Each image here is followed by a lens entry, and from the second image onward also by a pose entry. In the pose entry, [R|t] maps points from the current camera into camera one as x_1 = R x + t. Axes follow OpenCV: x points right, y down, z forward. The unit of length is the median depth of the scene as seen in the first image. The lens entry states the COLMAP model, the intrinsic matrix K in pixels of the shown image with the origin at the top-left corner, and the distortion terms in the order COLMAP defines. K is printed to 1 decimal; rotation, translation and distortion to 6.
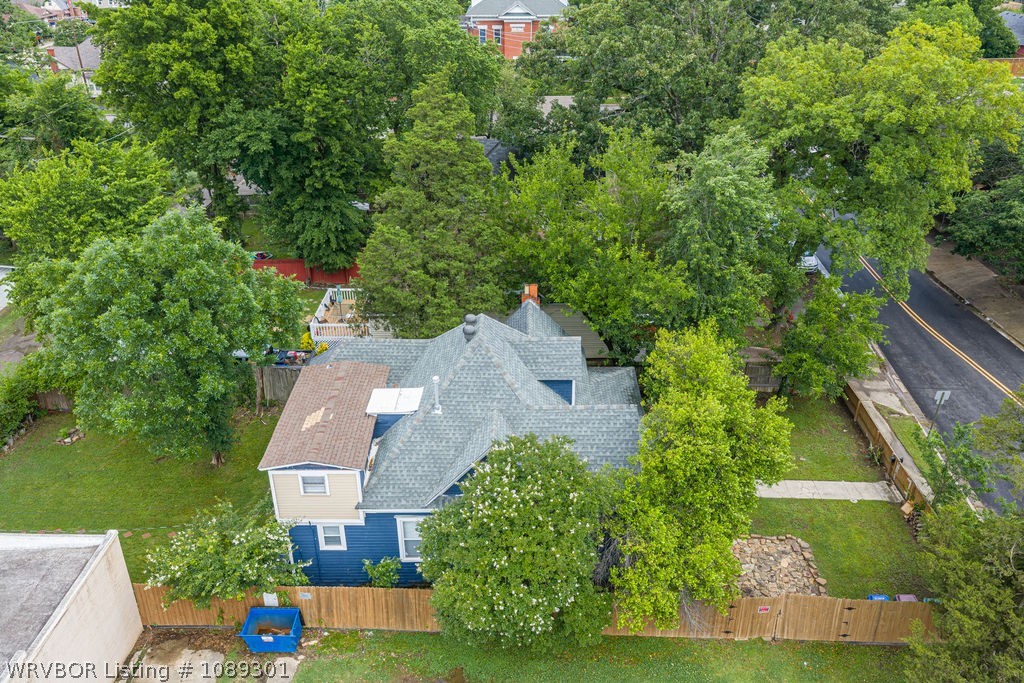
lens RADIAL K [[847.6, 0, 515.8], [0, 847.6, 338.9], [0, 0, 1]] dist [0.016803, -0.026618]
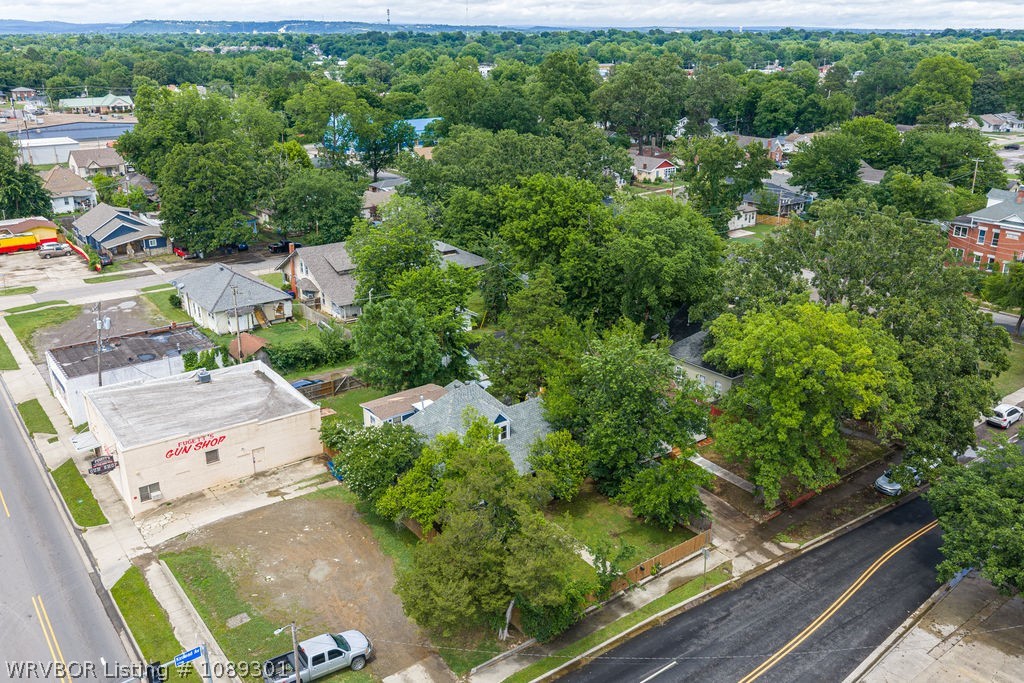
lens RADIAL K [[847.6, 0, 513.8], [0, 847.6, 332.0], [0, 0, 1]] dist [0.016803, -0.026618]
pose [[0.613956, 0.266757, -0.742899, 1.317879], [-0.362473, 0.931342, 0.034863, -0.219103], [0.701193, 0.247876, 0.668495, -0.280222]]
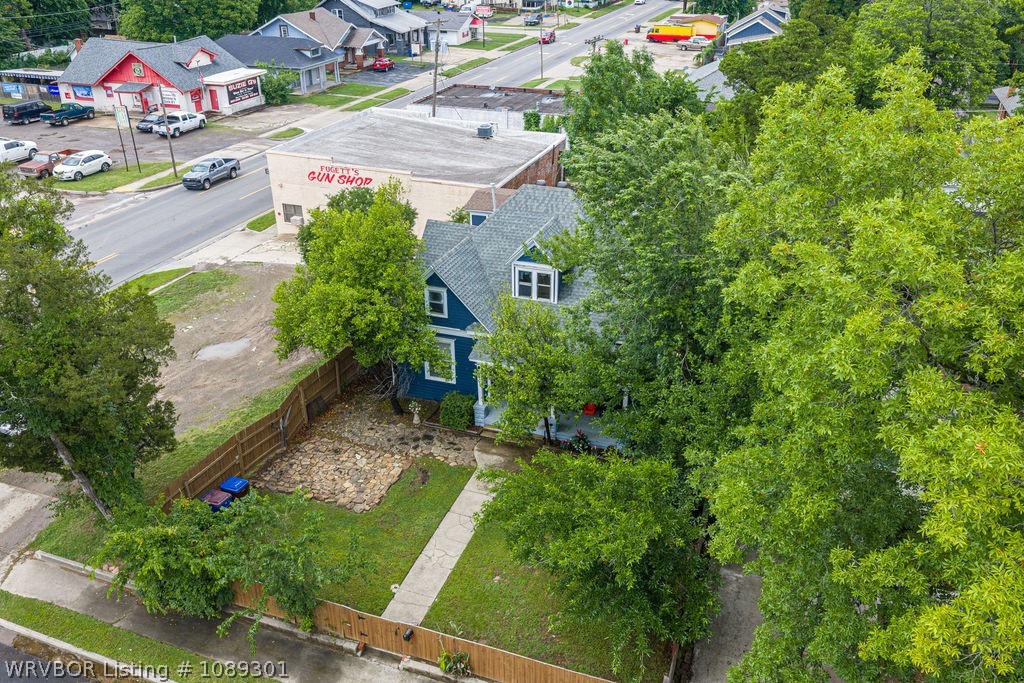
lens RADIAL K [[847.6, 0, 513.7], [0, 847.6, 339.0], [0, 0, 1]] dist [0.016803, -0.026618]
pose [[-0.330296, 0.434685, -0.837827, 0.857109], [-0.426493, 0.723129, 0.543312, -0.394784], [0.842026, 0.536781, -0.053457, 0.975226]]
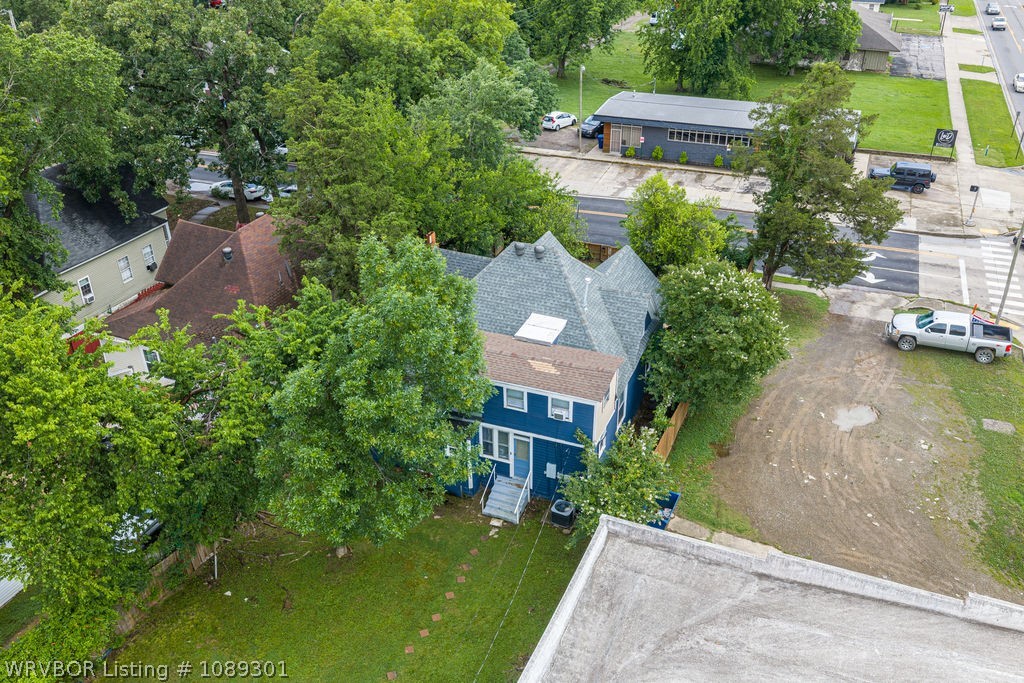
lens RADIAL K [[847.6, 0, 515.2], [0, 847.6, 340.1], [0, 0, 1]] dist [0.016803, -0.026618]
pose [[0.370899, -0.448758, 0.813050, -0.929443], [0.431119, 0.858643, 0.277254, -0.209500], [-0.822539, 0.247688, 0.511937, 0.386077]]
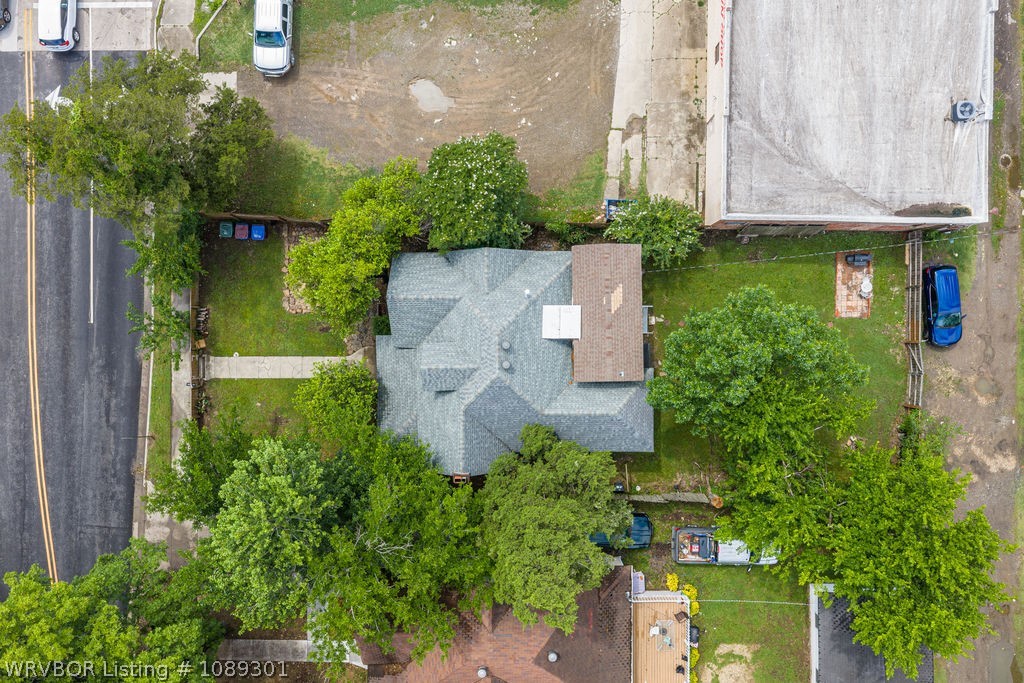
lens RADIAL K [[847.6, 0, 517.4], [0, 847.6, 342.3], [0, 0, 1]] dist [0.016803, -0.026618]
pose [[-0.999726, 0.014933, 0.018009, -0.080950], [0.009063, -0.462462, 0.886593, -0.984135], [0.021568, 0.886514, 0.462200, 0.341584]]
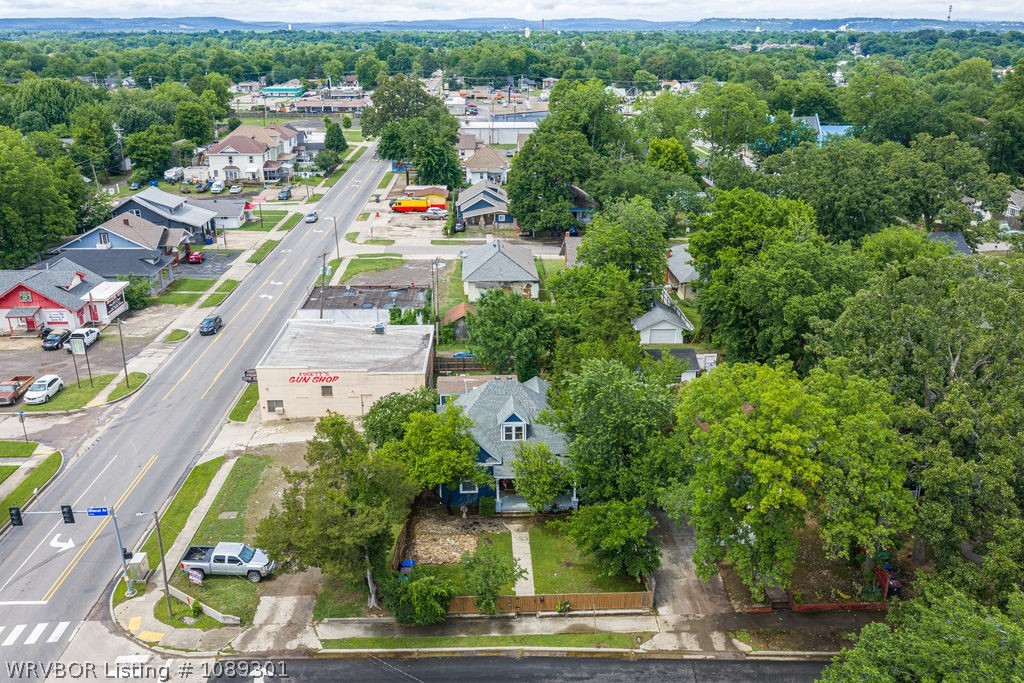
lens RADIAL K [[847.6, 0, 513.7], [0, 847.6, 332.9], [0, 0, 1]] dist [0.016803, -0.026618]
pose [[0.055424, 0.340626, -0.938564, 1.642971], [-0.458517, 0.843713, 0.279126, -0.618797], [0.886956, 0.414877, 0.202945, 0.471536]]
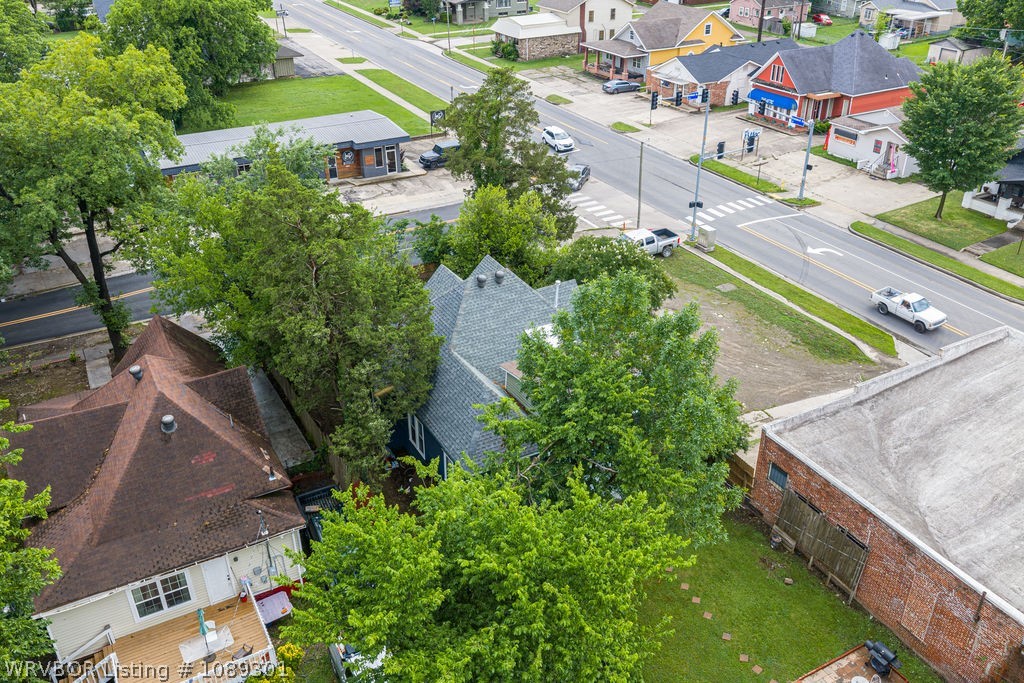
lens RADIAL K [[847.6, 0, 515.7], [0, 847.6, 341.6], [0, 0, 1]] dist [0.016803, -0.026618]
pose [[-0.493995, -0.417024, 0.762929, -0.915162], [0.408838, 0.662999, 0.627123, -0.620874], [-0.767347, 0.621710, -0.157023, 1.060459]]
